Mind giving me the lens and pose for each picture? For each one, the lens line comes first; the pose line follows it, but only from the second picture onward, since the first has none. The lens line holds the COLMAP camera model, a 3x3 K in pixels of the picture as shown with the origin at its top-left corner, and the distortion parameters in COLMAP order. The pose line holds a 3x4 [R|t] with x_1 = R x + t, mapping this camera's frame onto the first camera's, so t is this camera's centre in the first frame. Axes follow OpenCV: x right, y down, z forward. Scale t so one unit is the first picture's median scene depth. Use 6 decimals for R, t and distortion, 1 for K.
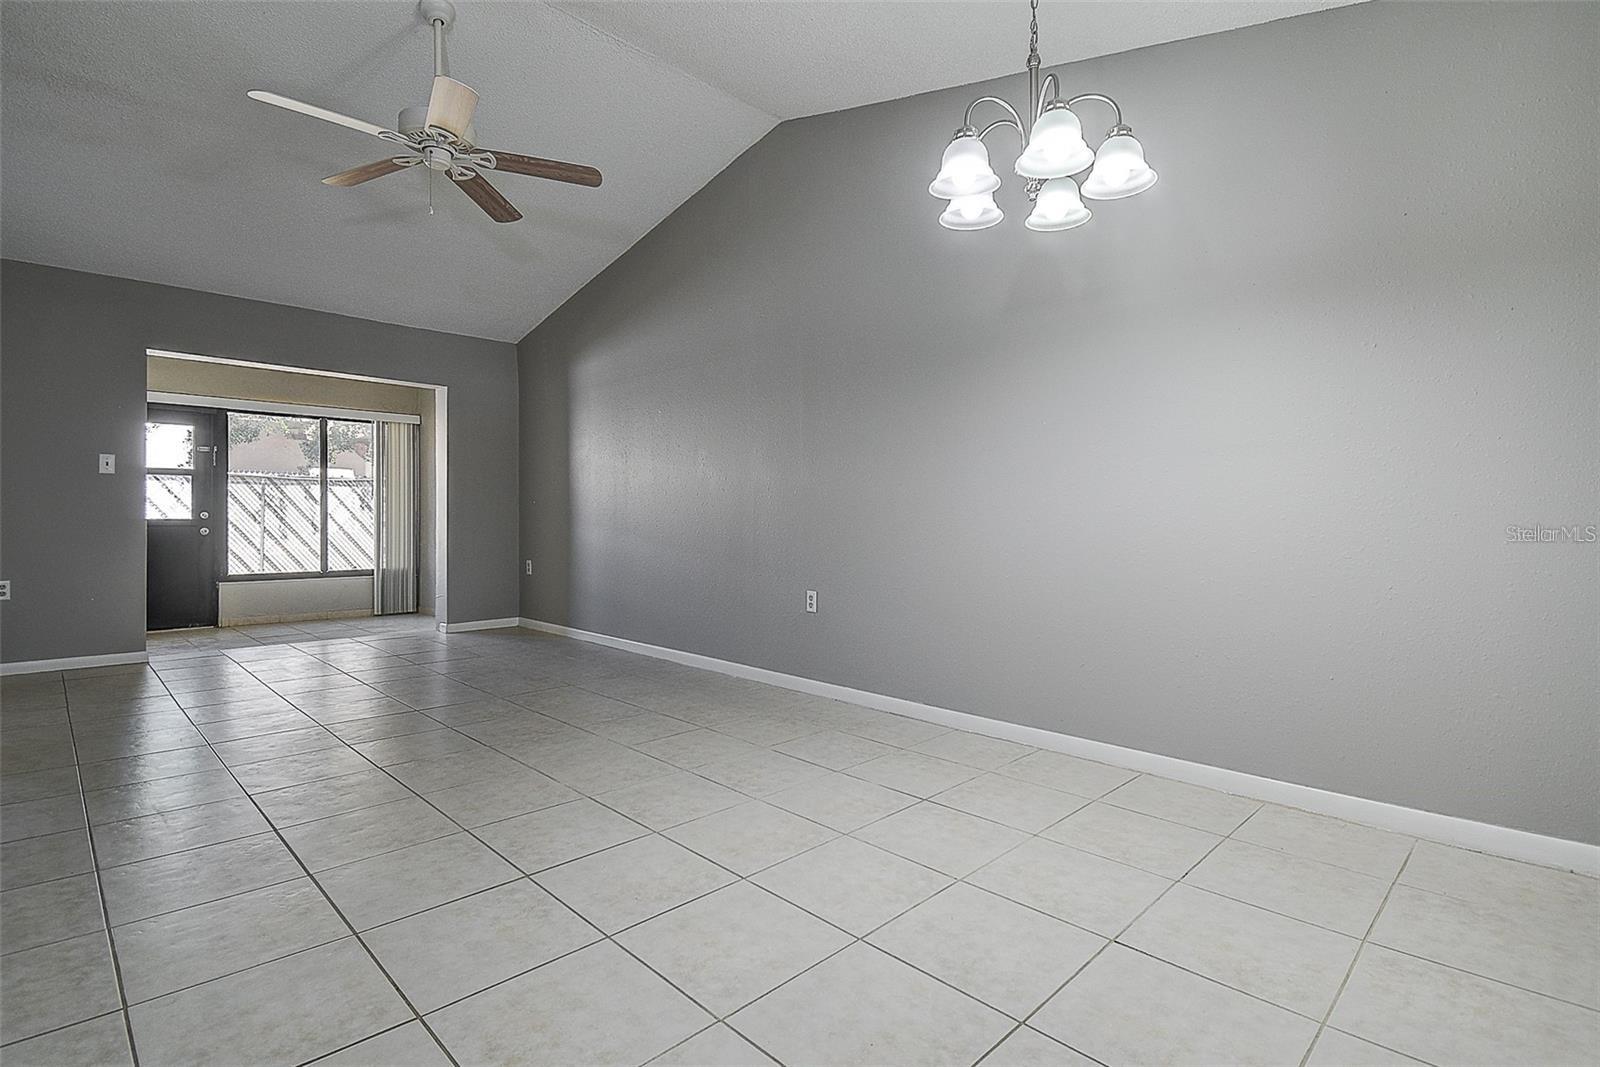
lens RADIAL K [[765.8, 0, 800.0], [0, 765.8, 533.5], [0, 0, 1]] dist [0.030879, -0.025733]
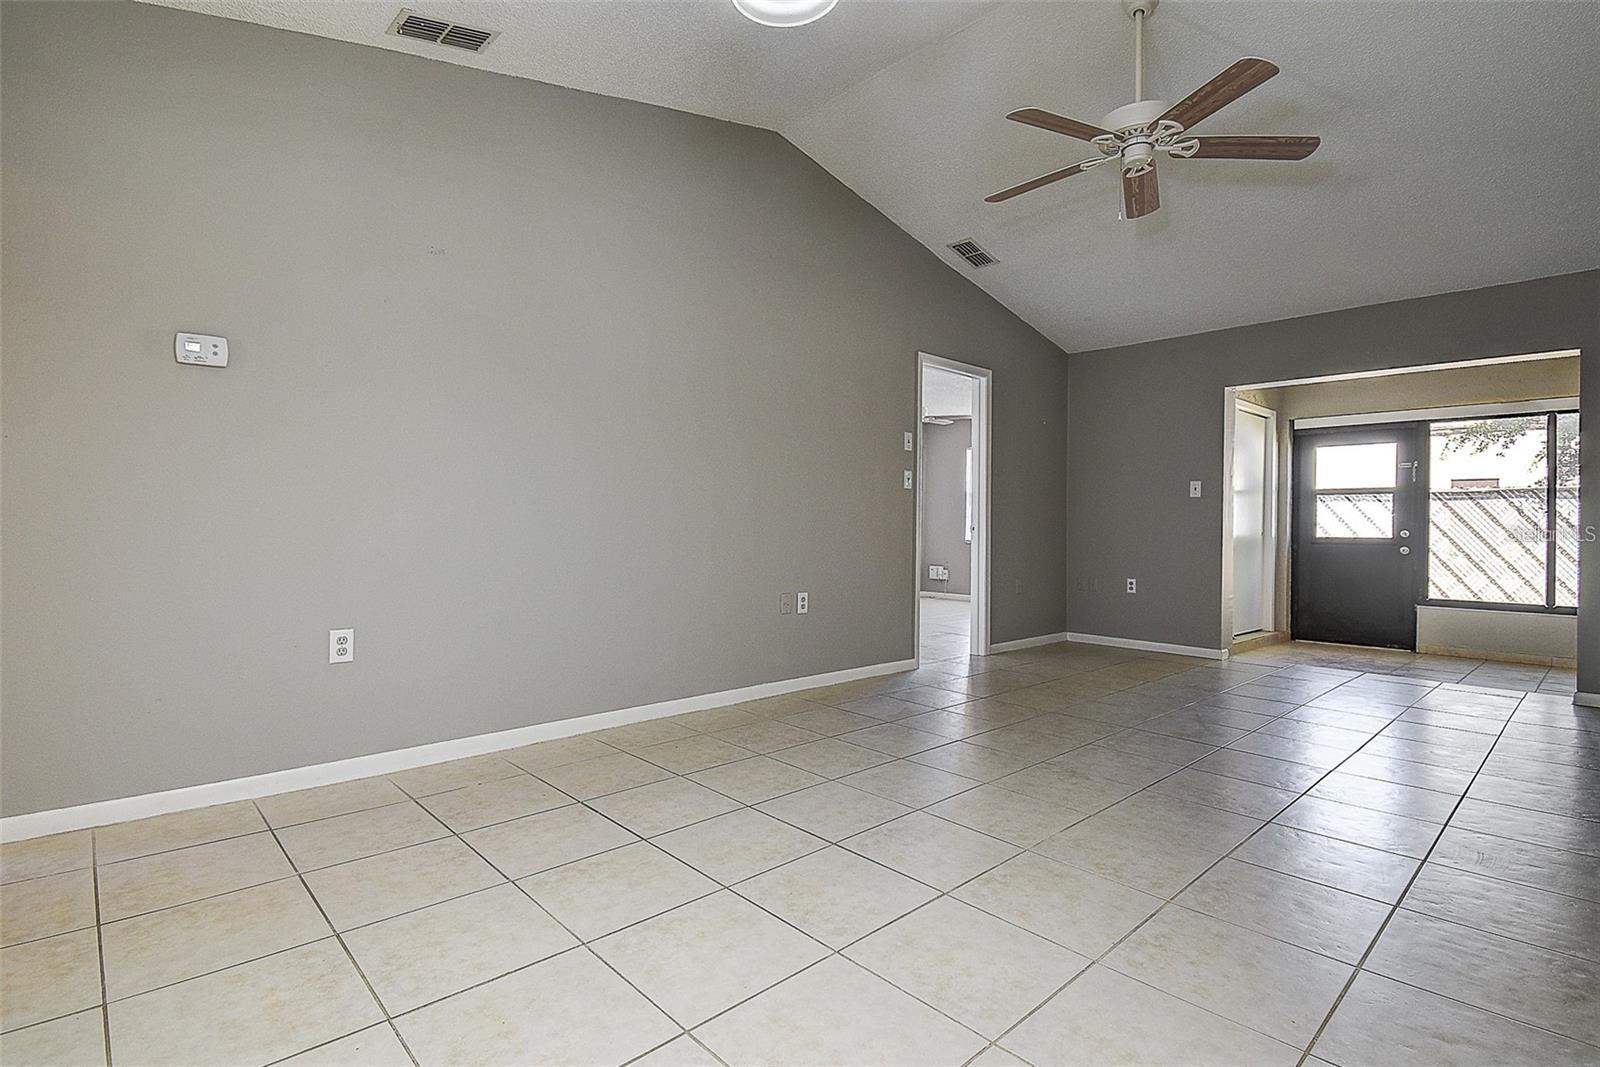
lens RADIAL K [[767.6, 0, 781.8], [0, 767.6, 526.8], [0, 0, 1]] dist [0.000075, -0.013092]
pose [[-0.047334, -0.008648, -0.998842, 0.214187], [-0.029969, 0.999525, -0.007234, -0.002603], [0.998429, 0.029592, -0.047570, 0.269142]]
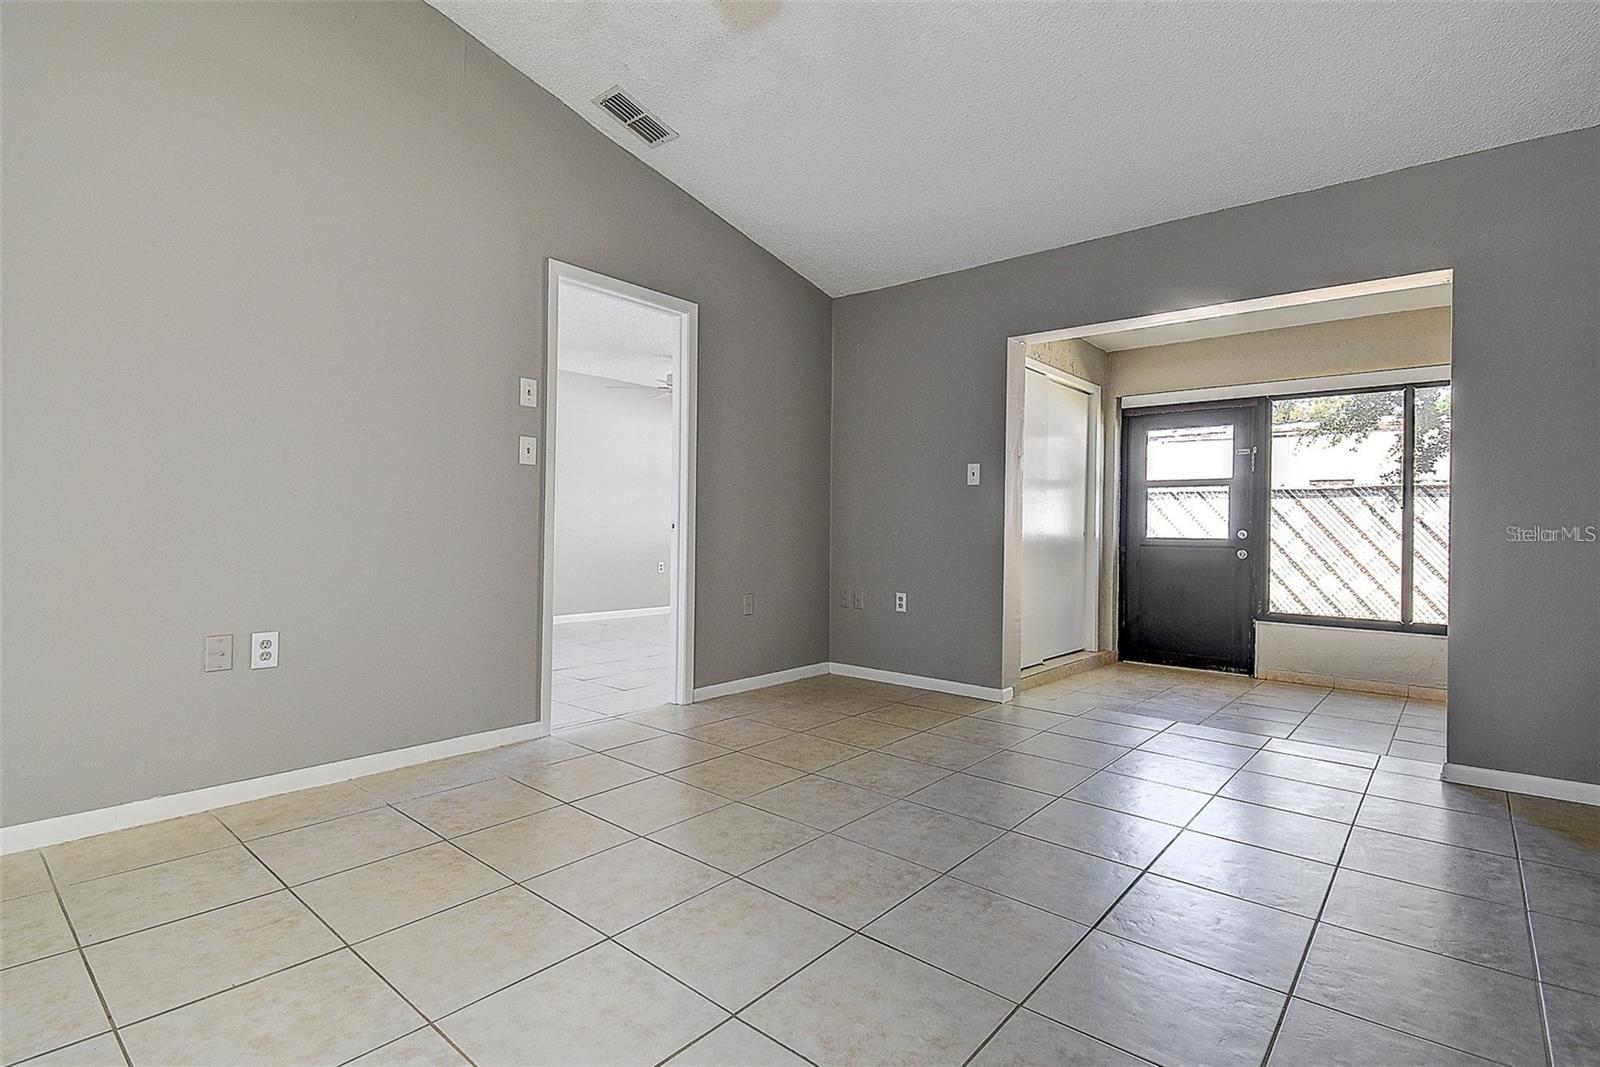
lens RADIAL K [[780.7, 0, 795.0], [0, 780.7, 525.4], [0, 0, 1]] dist [0.031072, -0.027715]
pose [[0.089778, -0.010879, -0.995902, -0.001249], [-0.030234, 0.999450, -0.013643, -0.007711], [0.995503, 0.031335, 0.089399, 0.463153]]
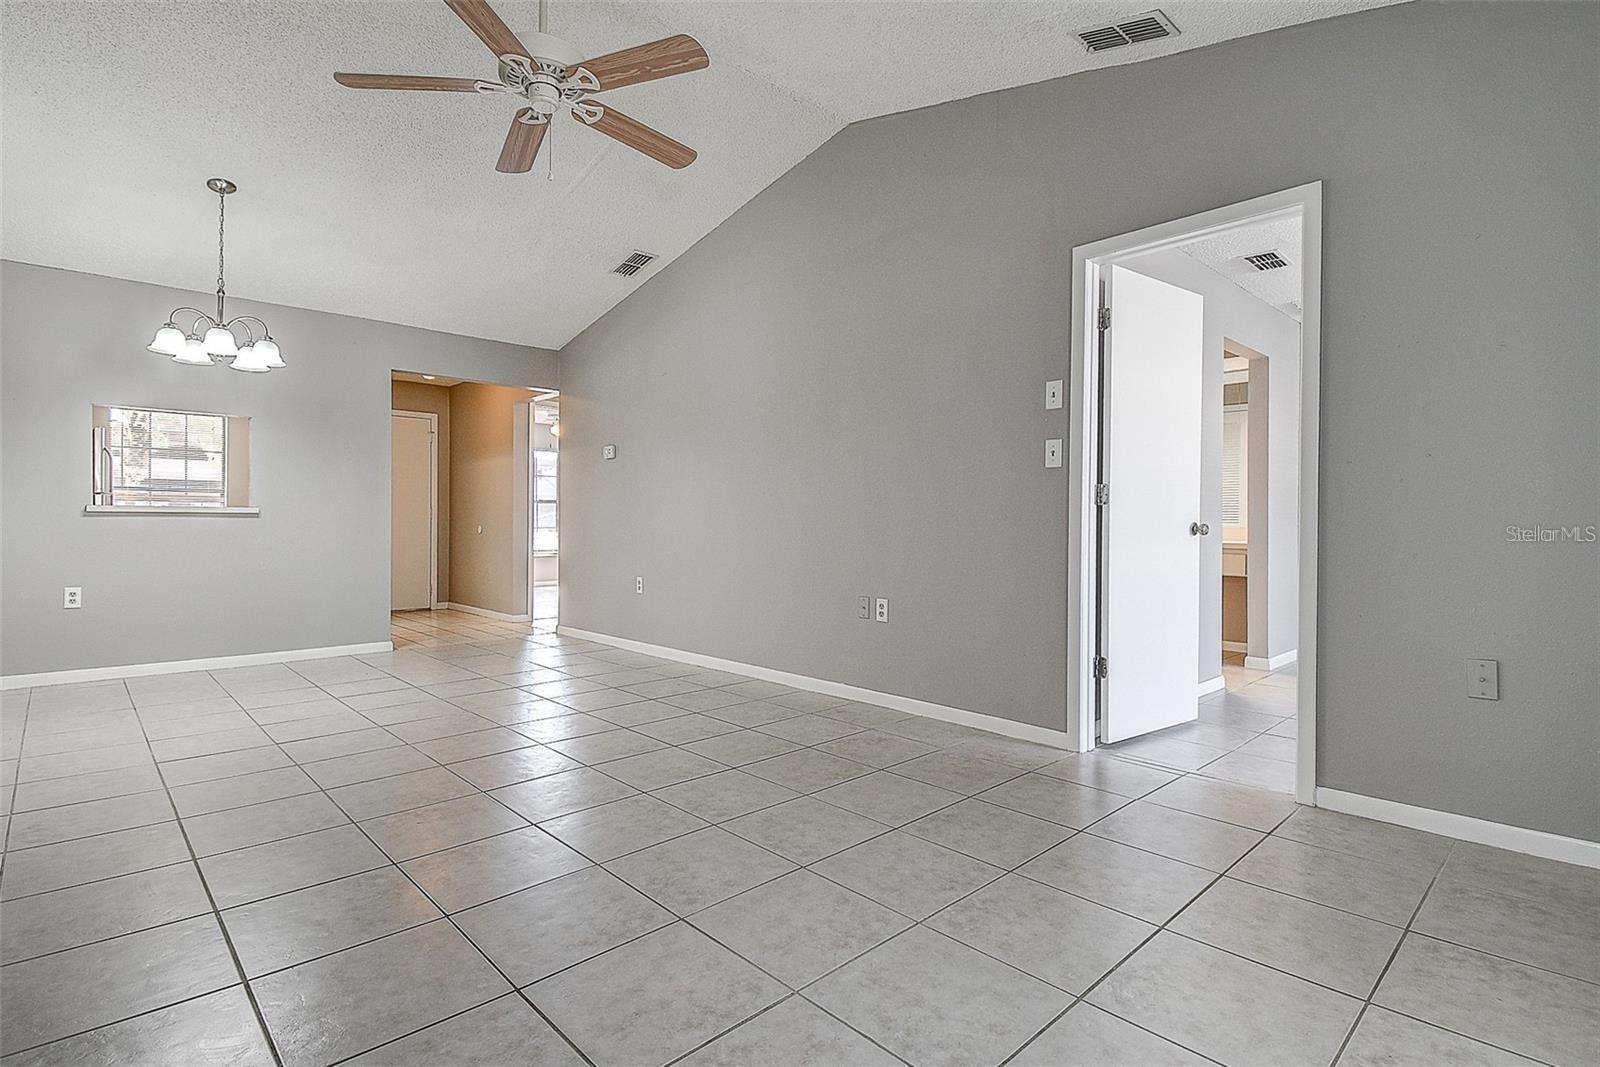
lens RADIAL K [[780.7, 0, 795.0], [0, 780.7, 525.4], [0, 0, 1]] dist [0.031072, -0.027715]
pose [[-0.999495, -0.015161, 0.027920, -0.334394], [-0.014565, 0.999664, 0.021419, -0.018831], [-0.028236, 0.021002, -0.999381, 0.805462]]
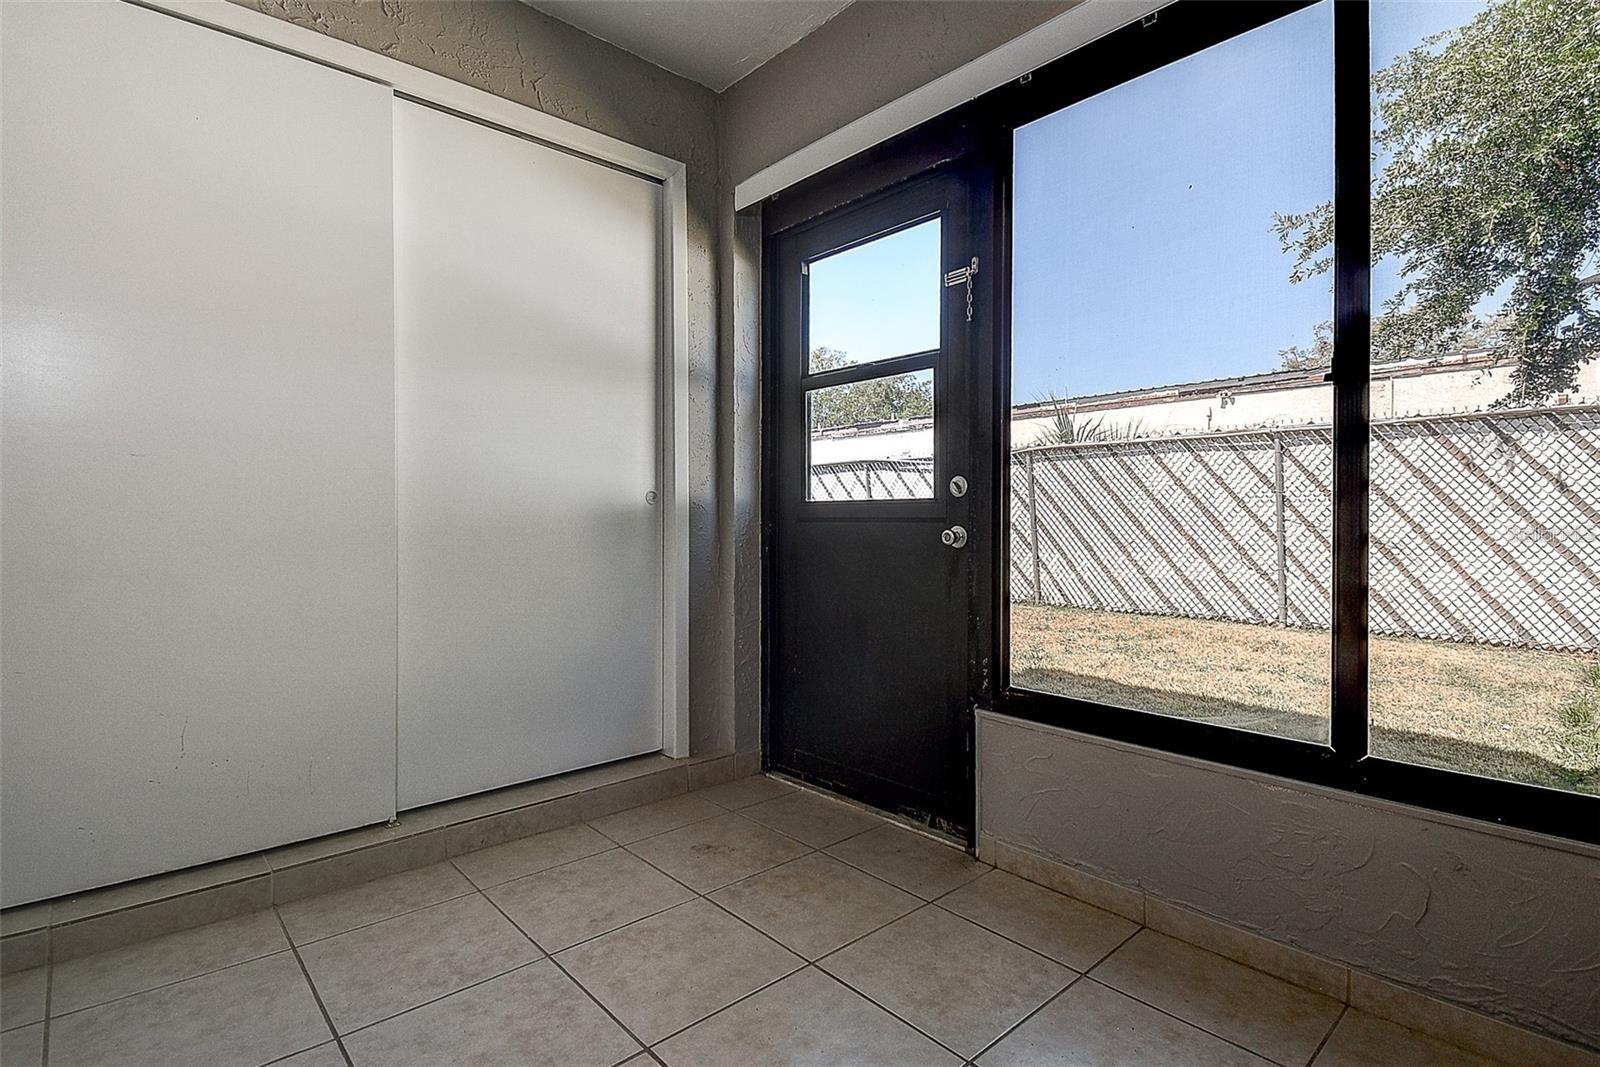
lens RADIAL K [[780.7, 0, 795.0], [0, 780.7, 525.4], [0, 0, 1]] dist [0.031072, -0.027715]
pose [[-0.039420, 0.007996, -0.999191, -0.447117], [-0.015672, 0.999840, 0.008619, -0.009466], [0.999100, 0.015999, -0.039288, 0.942130]]
